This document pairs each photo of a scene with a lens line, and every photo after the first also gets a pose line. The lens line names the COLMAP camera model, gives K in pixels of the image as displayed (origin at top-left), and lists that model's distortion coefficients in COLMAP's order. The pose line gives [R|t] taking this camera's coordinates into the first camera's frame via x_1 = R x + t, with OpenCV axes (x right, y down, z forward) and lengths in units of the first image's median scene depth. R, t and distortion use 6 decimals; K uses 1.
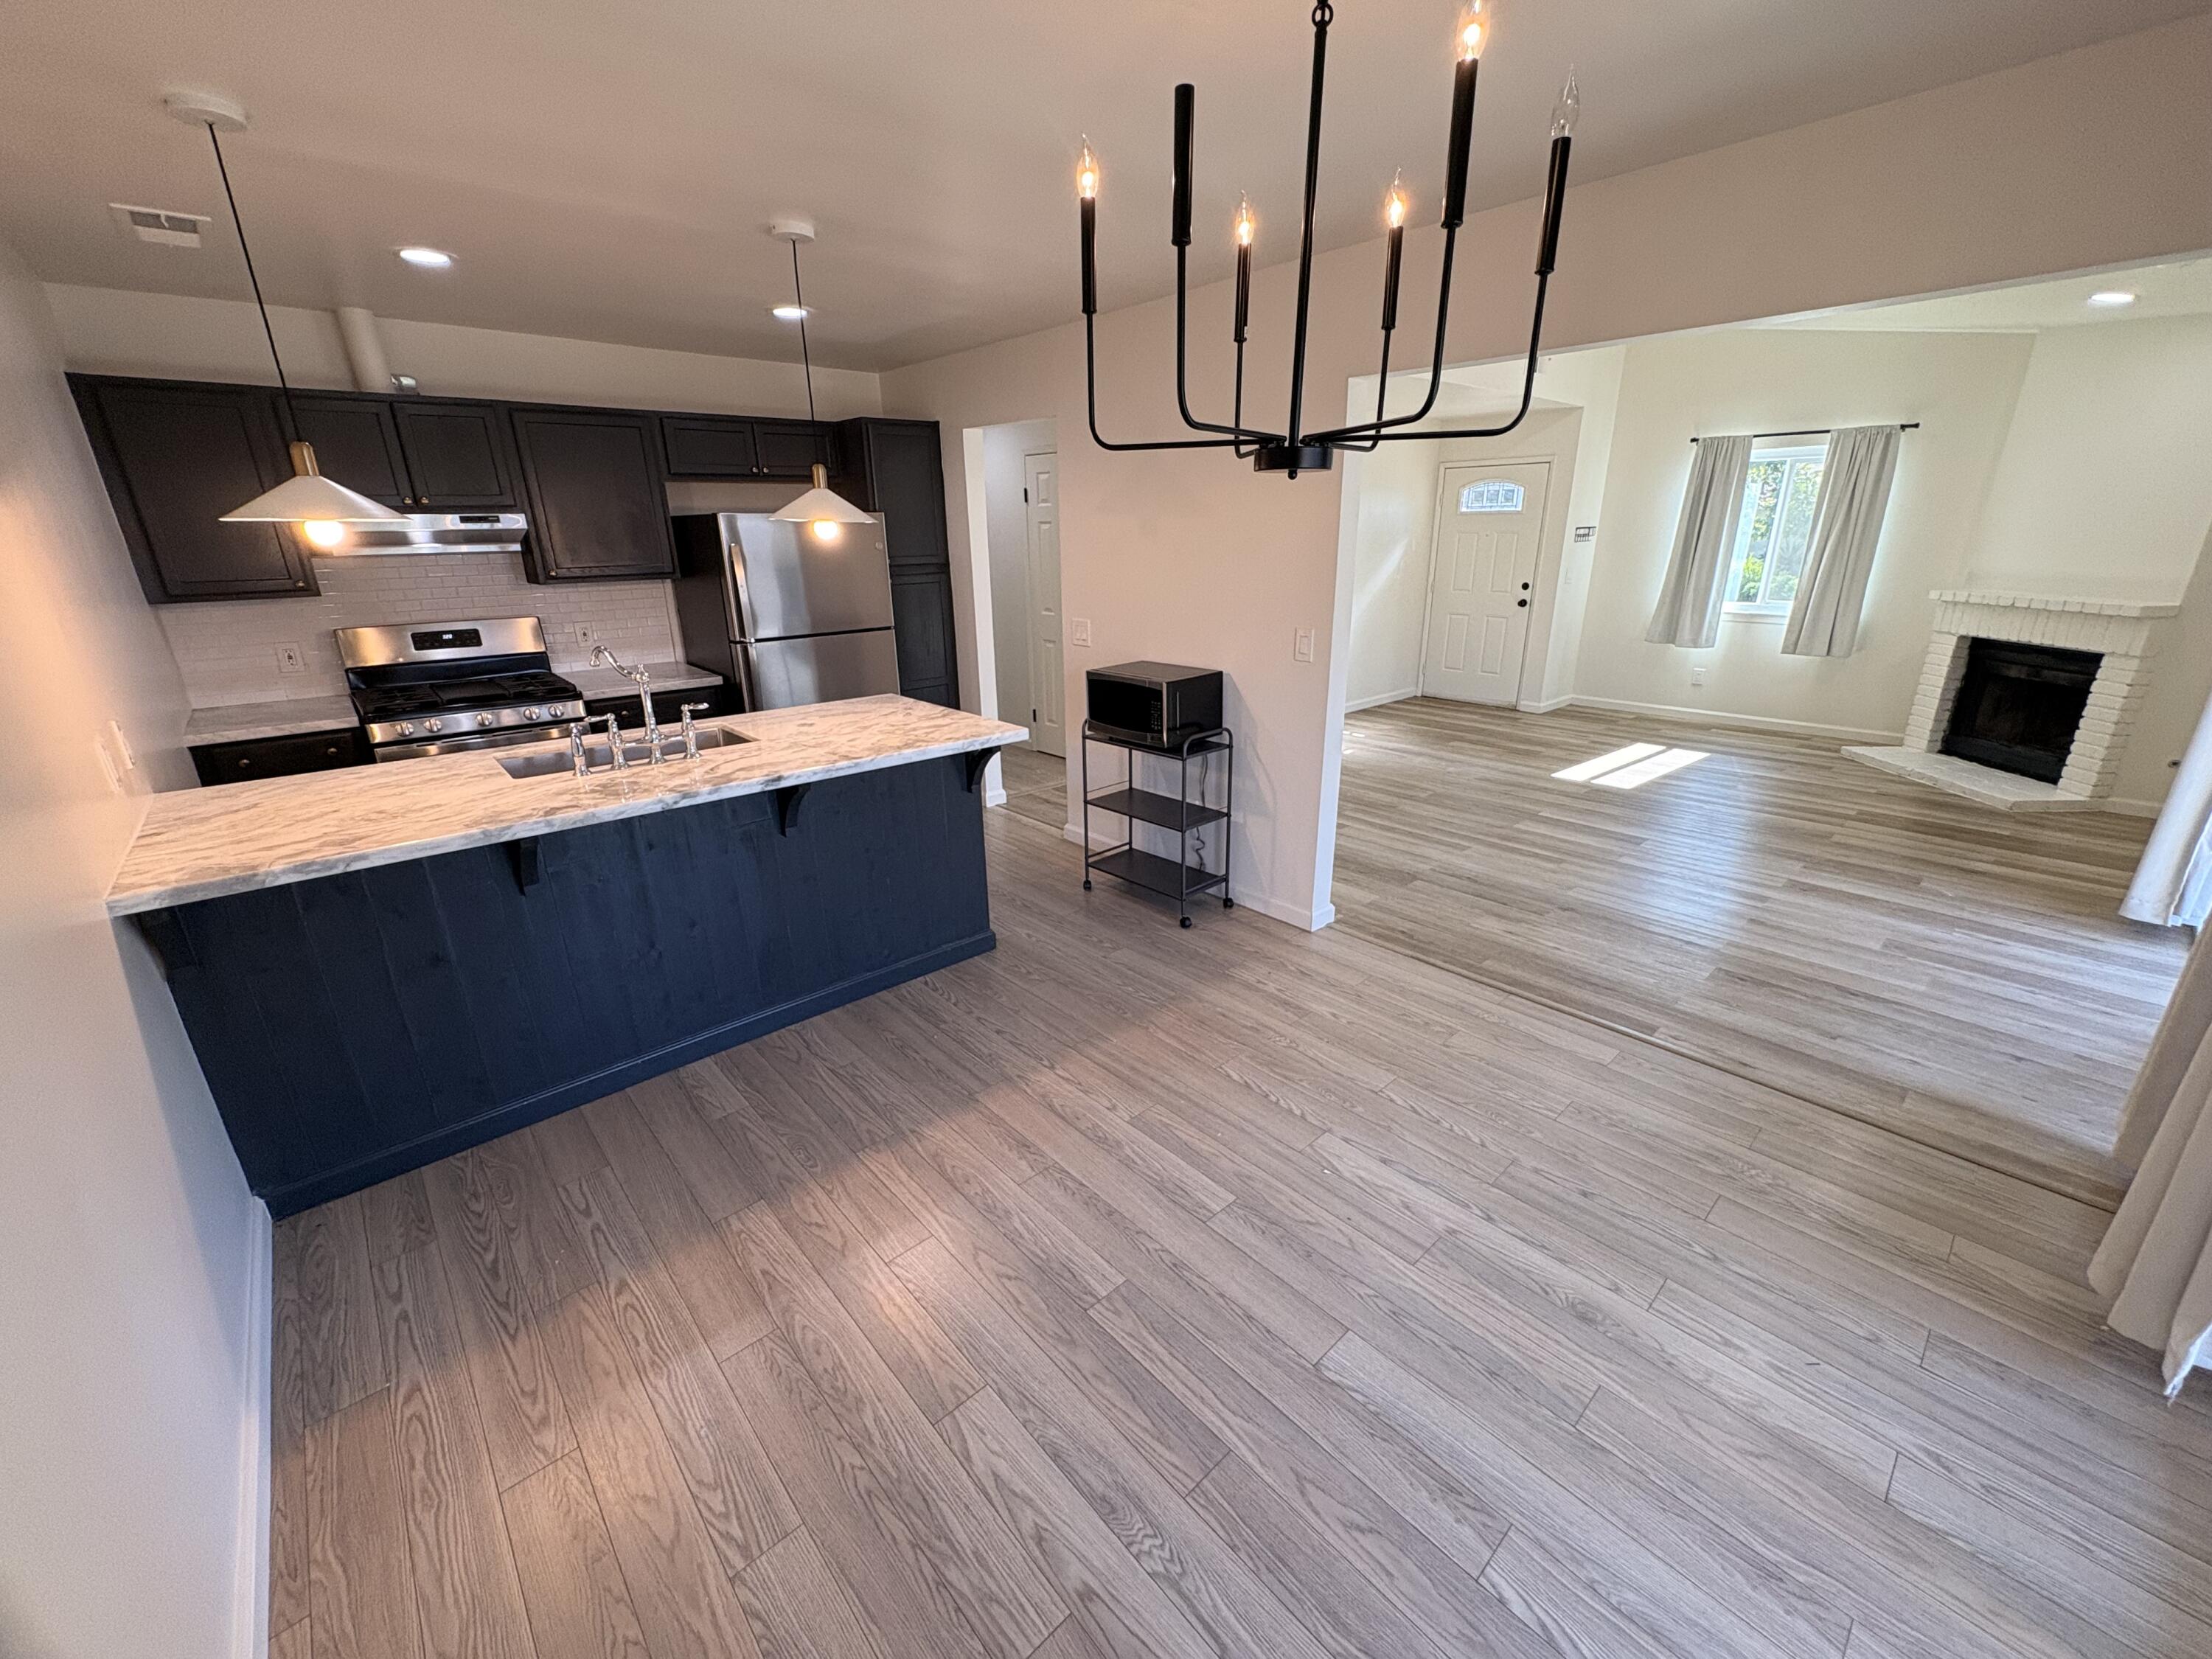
lens RADIAL K [[882.0, 0, 1107.6], [0, 882.0, 828.1], [0, 0, 1]] dist [0.000352, -0.000154]
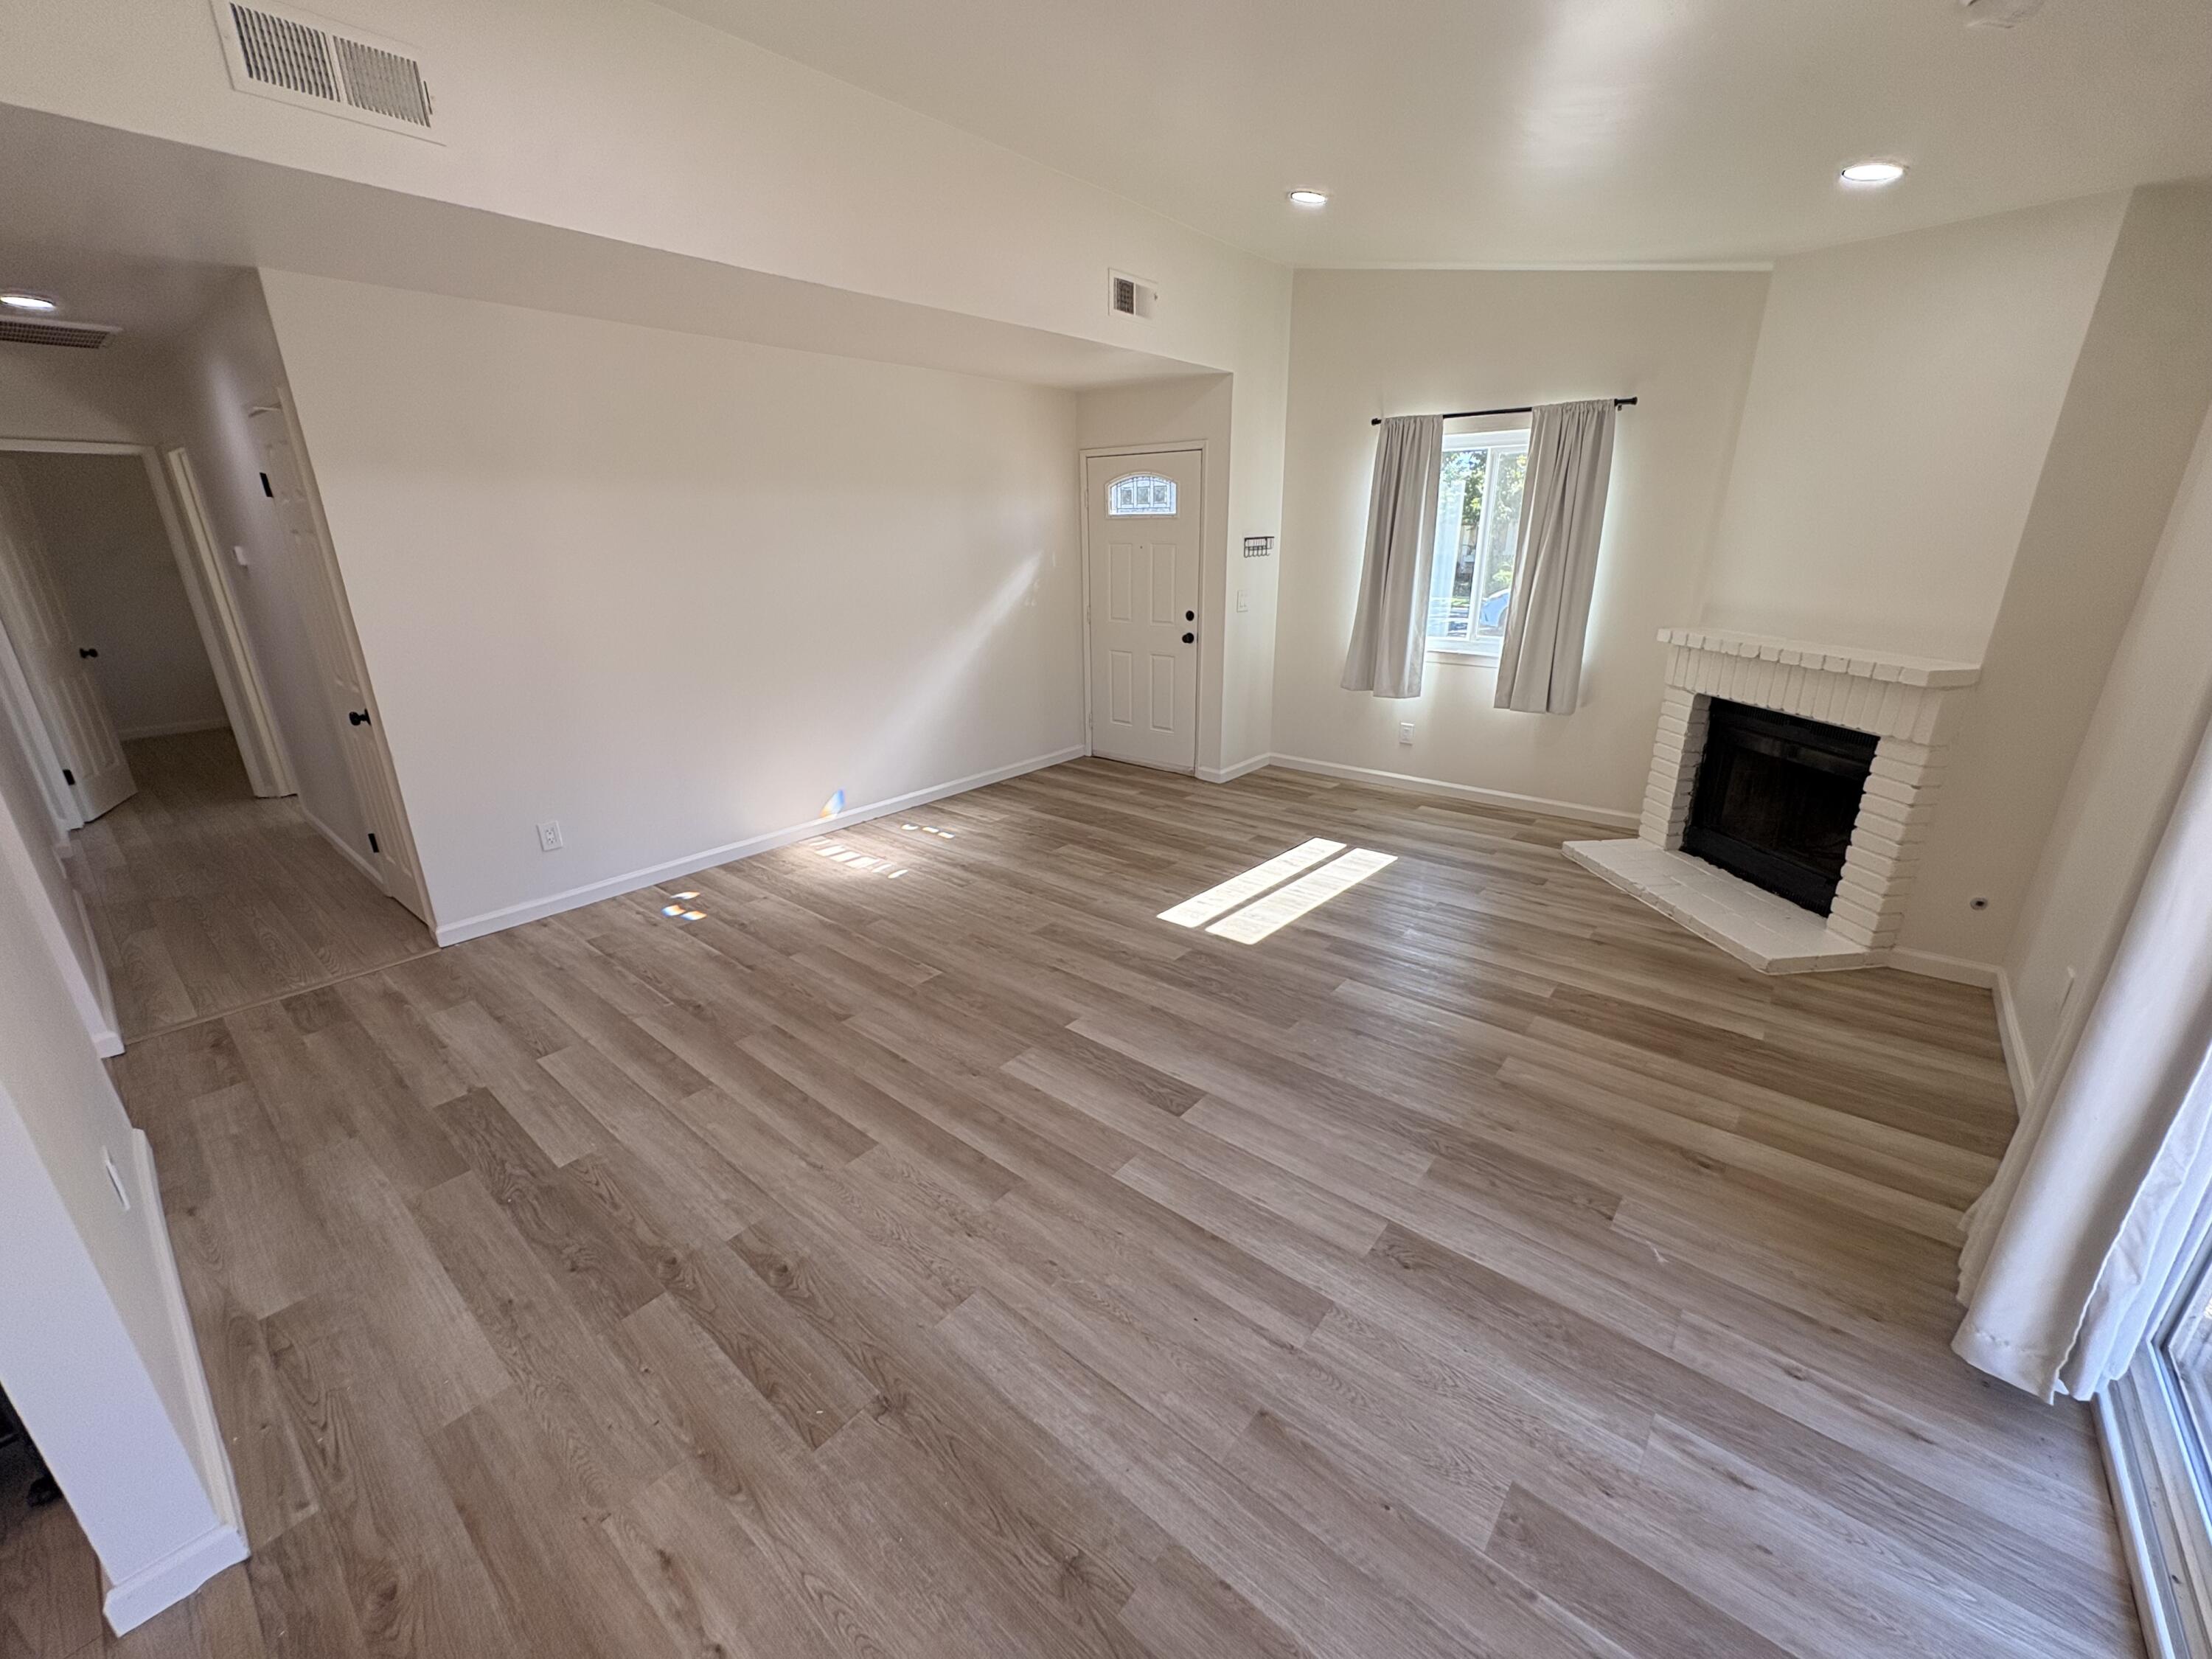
lens RADIAL K [[882.0, 0, 1107.6], [0, 882.0, 828.1], [0, 0, 1]] dist [0.000352, -0.000154]
pose [[0.989032, -0.045166, 0.140624, 0.383249], [0.045172, 0.998974, 0.003152, -0.131556], [-0.140622, 0.003235, 0.990058, 0.354947]]
